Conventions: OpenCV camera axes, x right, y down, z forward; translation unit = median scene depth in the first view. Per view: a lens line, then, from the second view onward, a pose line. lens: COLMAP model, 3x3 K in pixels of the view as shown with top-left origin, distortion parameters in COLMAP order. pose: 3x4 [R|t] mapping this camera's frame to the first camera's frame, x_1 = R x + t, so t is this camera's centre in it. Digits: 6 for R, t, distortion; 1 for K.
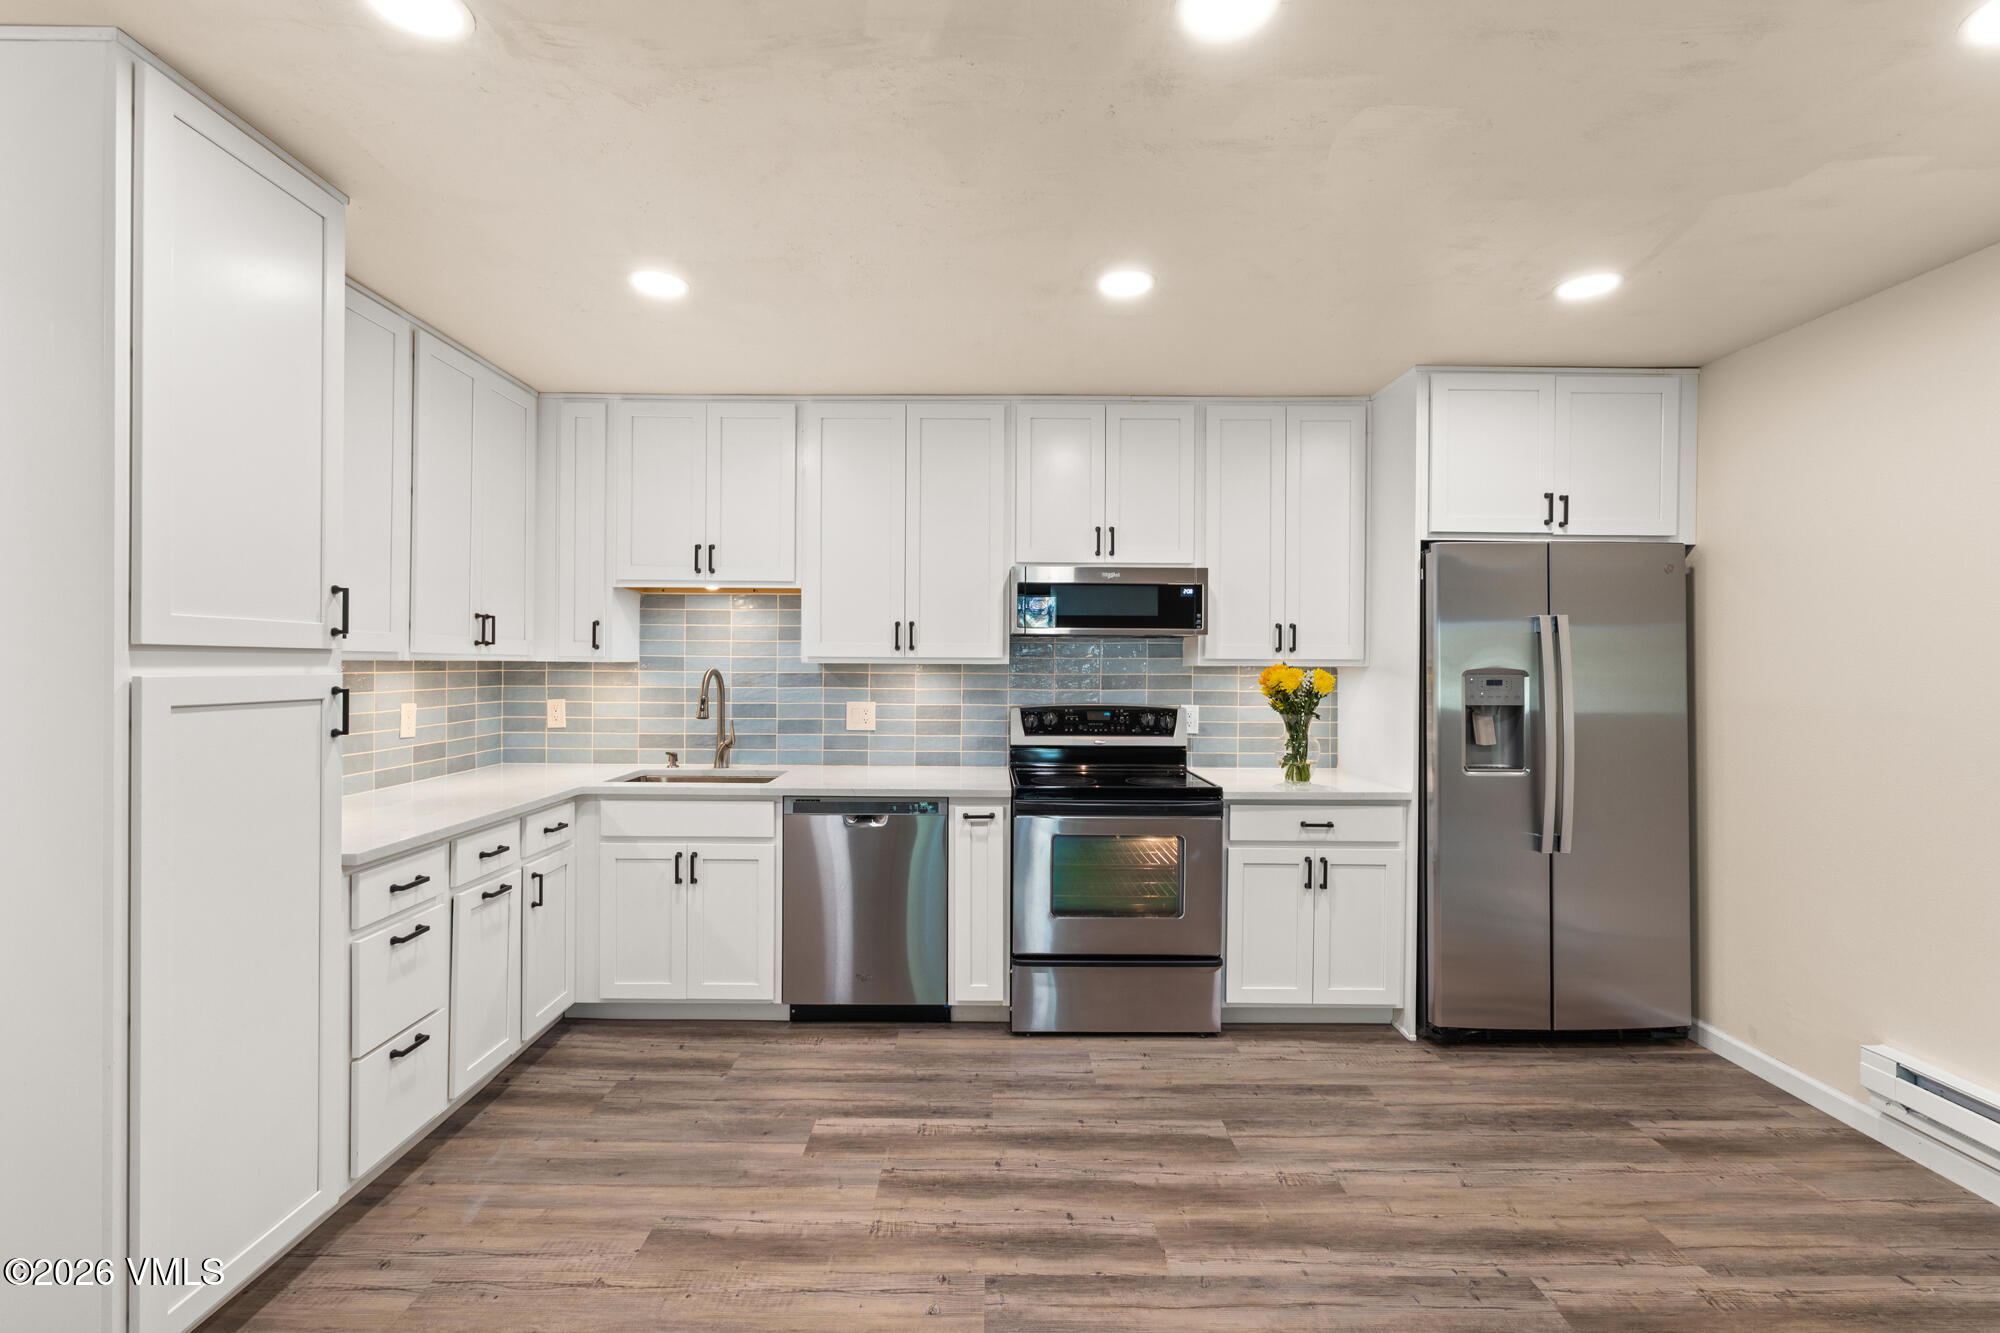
lens RADIAL K [[870.1, 0, 987.9], [0, 870.1, 669.9], [0, 0, 1]] dist [-0.001292, 0.001587]
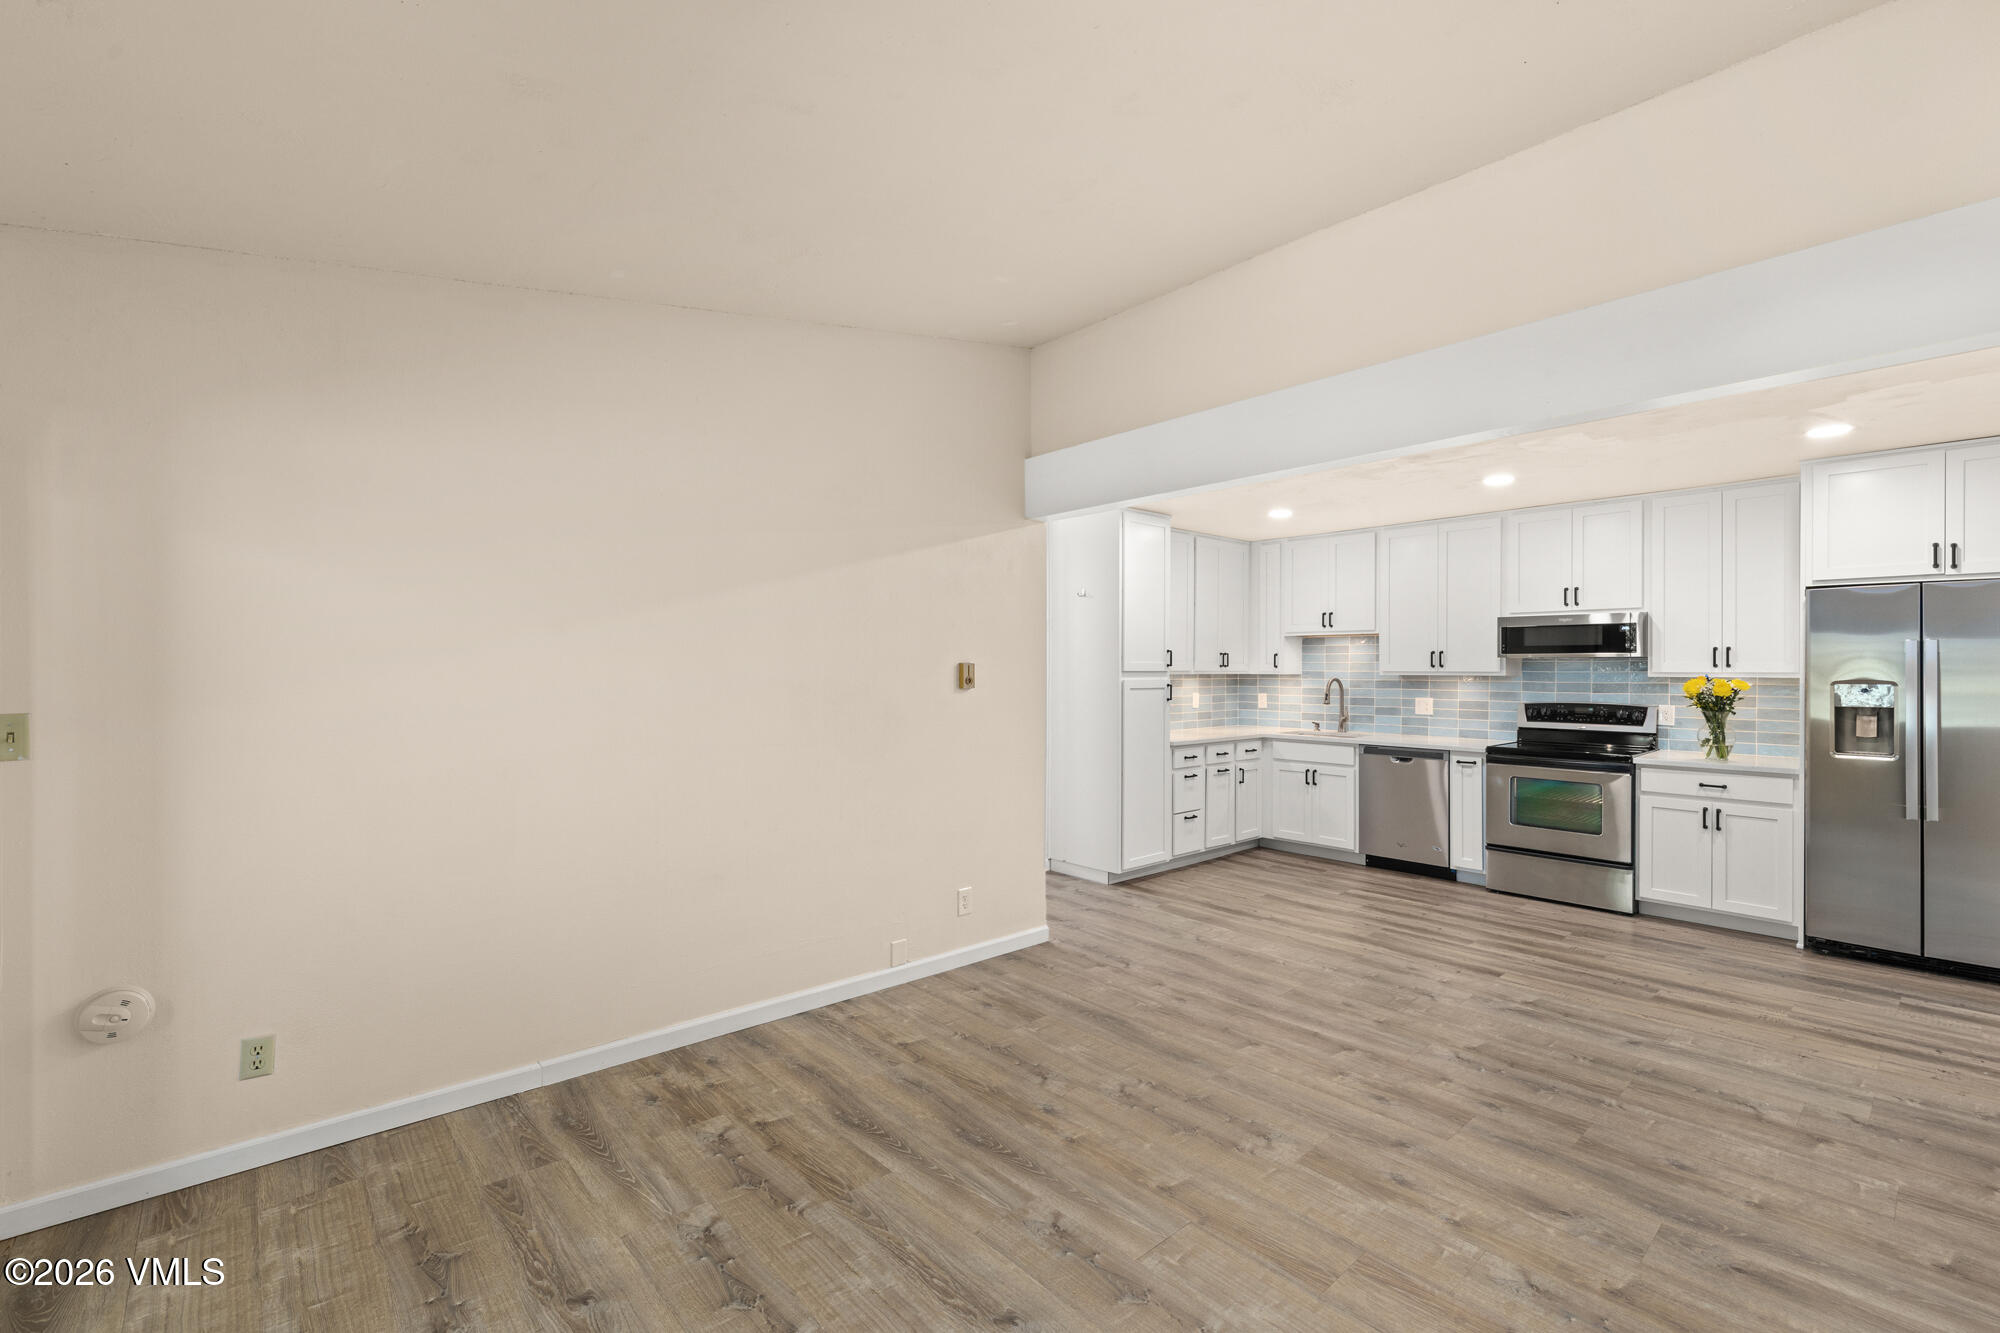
lens RADIAL K [[870.1, 0, 1002.1], [0, 870.1, 655.2], [0, 0, 1]] dist [-0.001292, 0.001587]
pose [[0.667479, -0.016145, -0.744454, 0.687568], [-0.002490, 0.999711, -0.023914, -0.004069], [0.744624, 0.017816, 0.667246, -0.891030]]
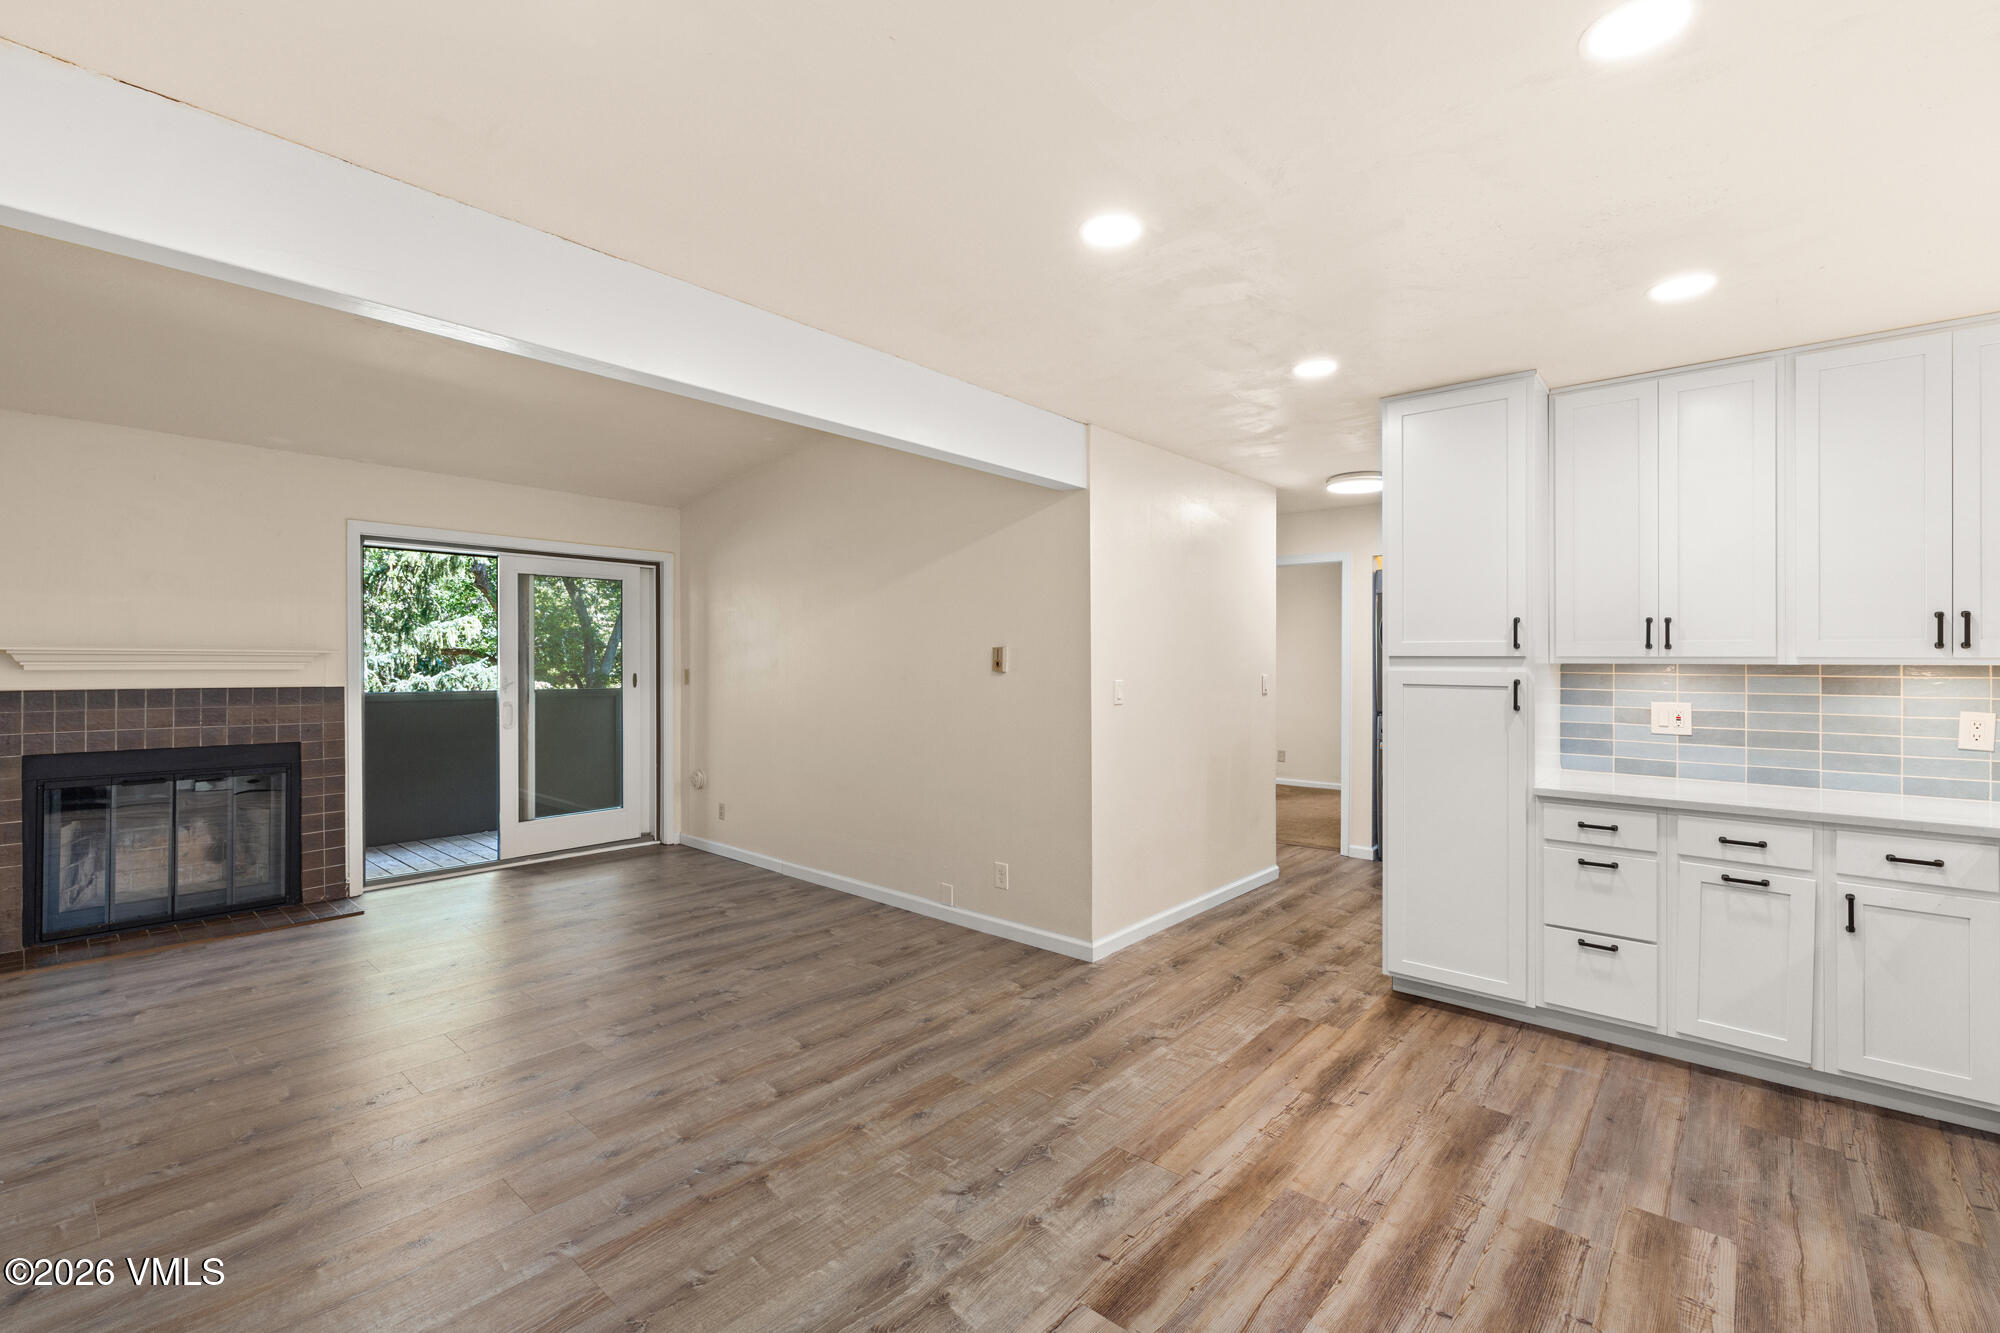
lens RADIAL K [[870.1, 0, 986.5], [0, 870.1, 657.5], [0, 0, 1]] dist [-0.001292, 0.001587]
pose [[-0.663869, -0.009578, -0.747788, 0.710415], [-0.011964, 0.999926, -0.002186, -0.004774], [0.747753, 0.007495, -0.663934, 0.842496]]
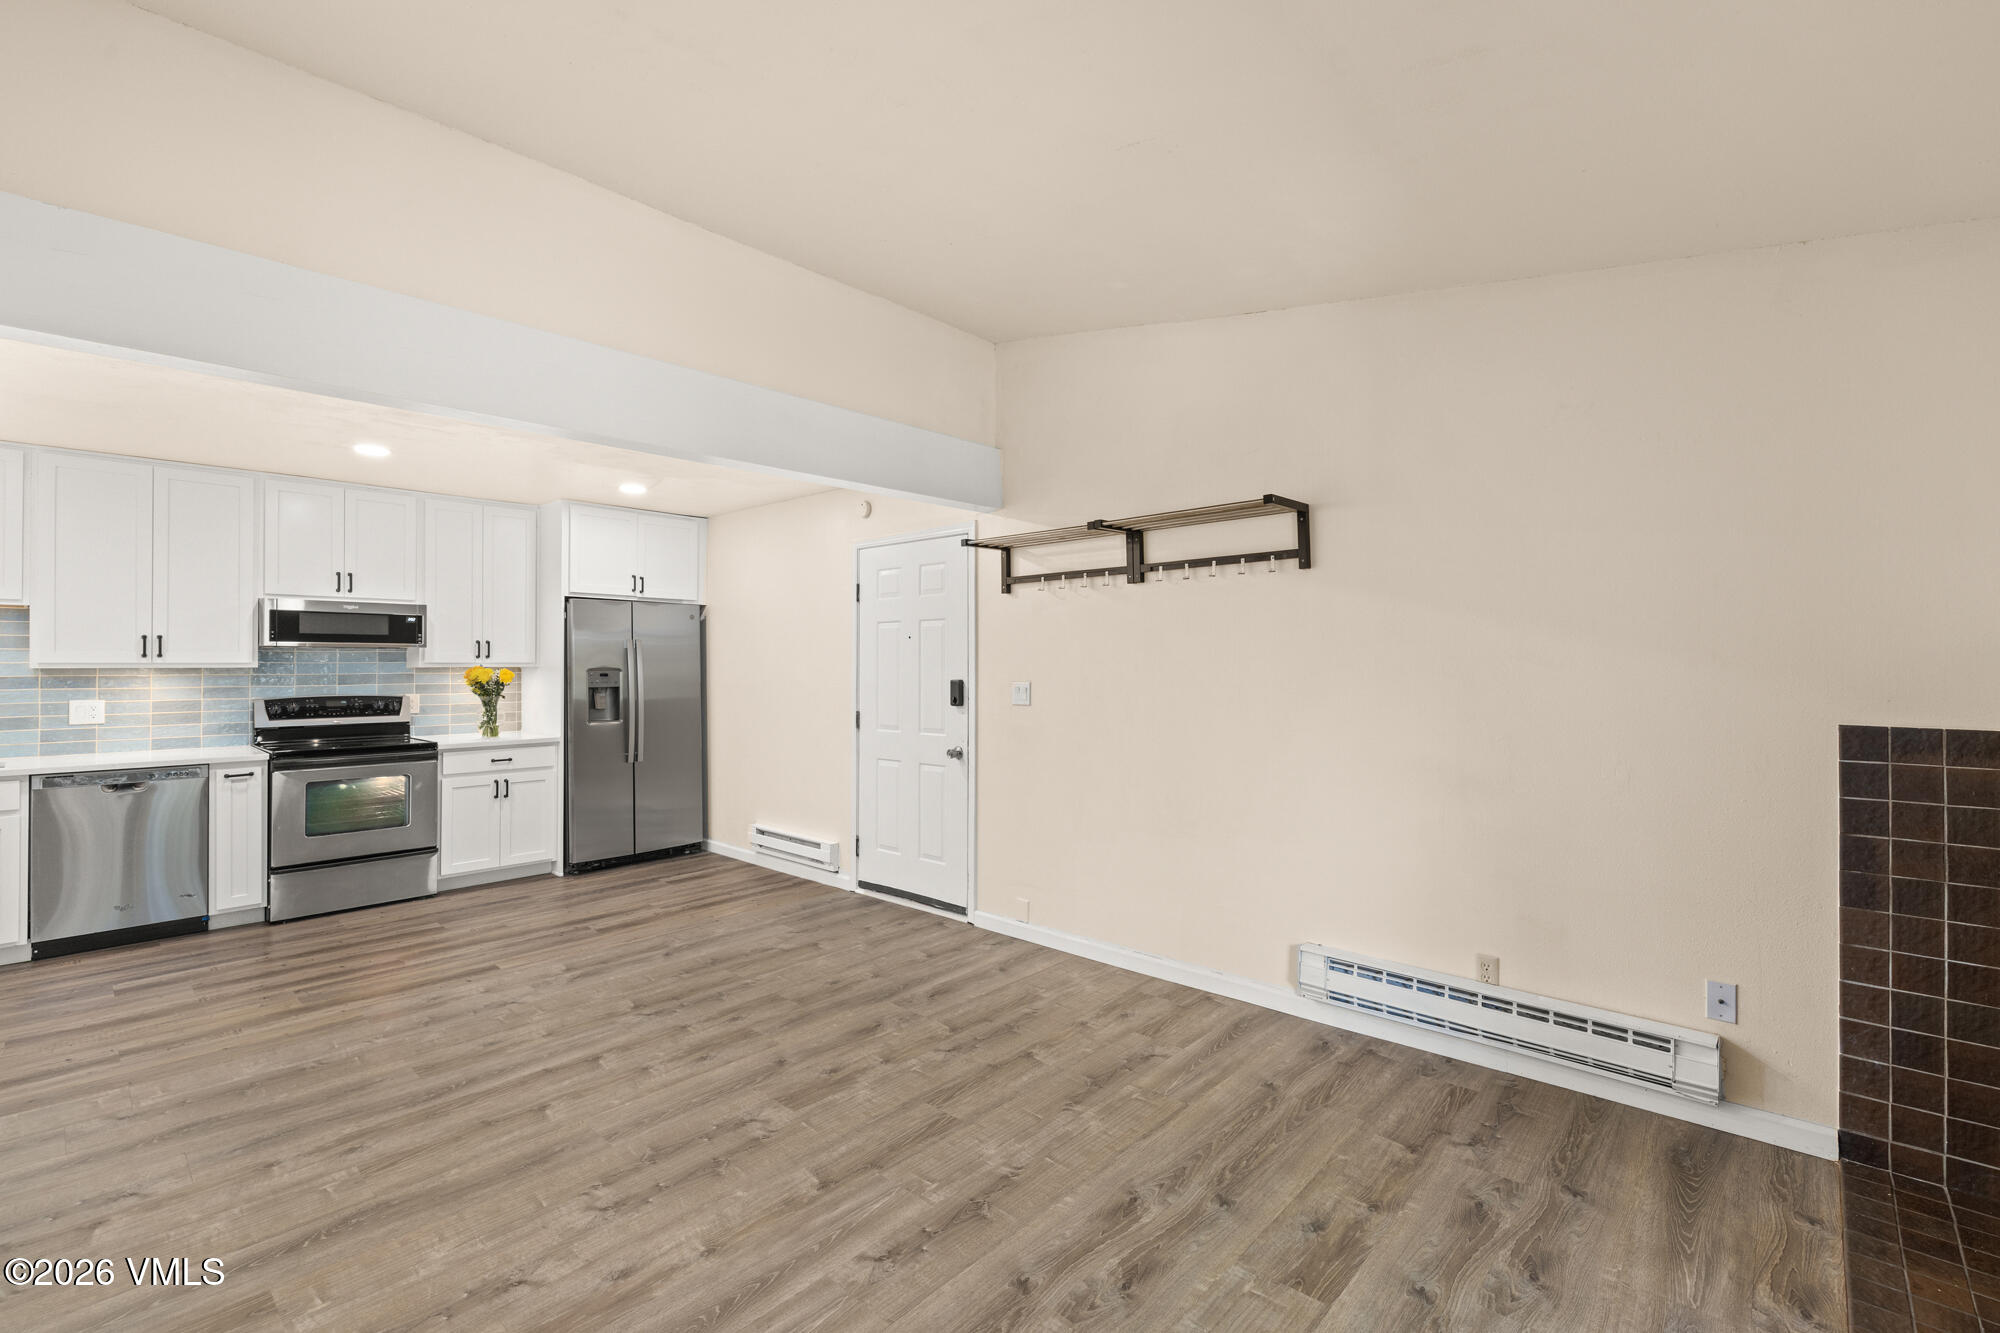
lens RADIAL K [[870.1, 0, 1003.6], [0, 870.1, 657.5], [0, 0, 1]] dist [-0.001292, 0.001587]
pose [[0.671825, -0.001723, 0.740708, -0.226709], [0.009706, 0.999932, -0.006476, -0.002468], [-0.740647, 0.011540, 0.671796, -0.889713]]
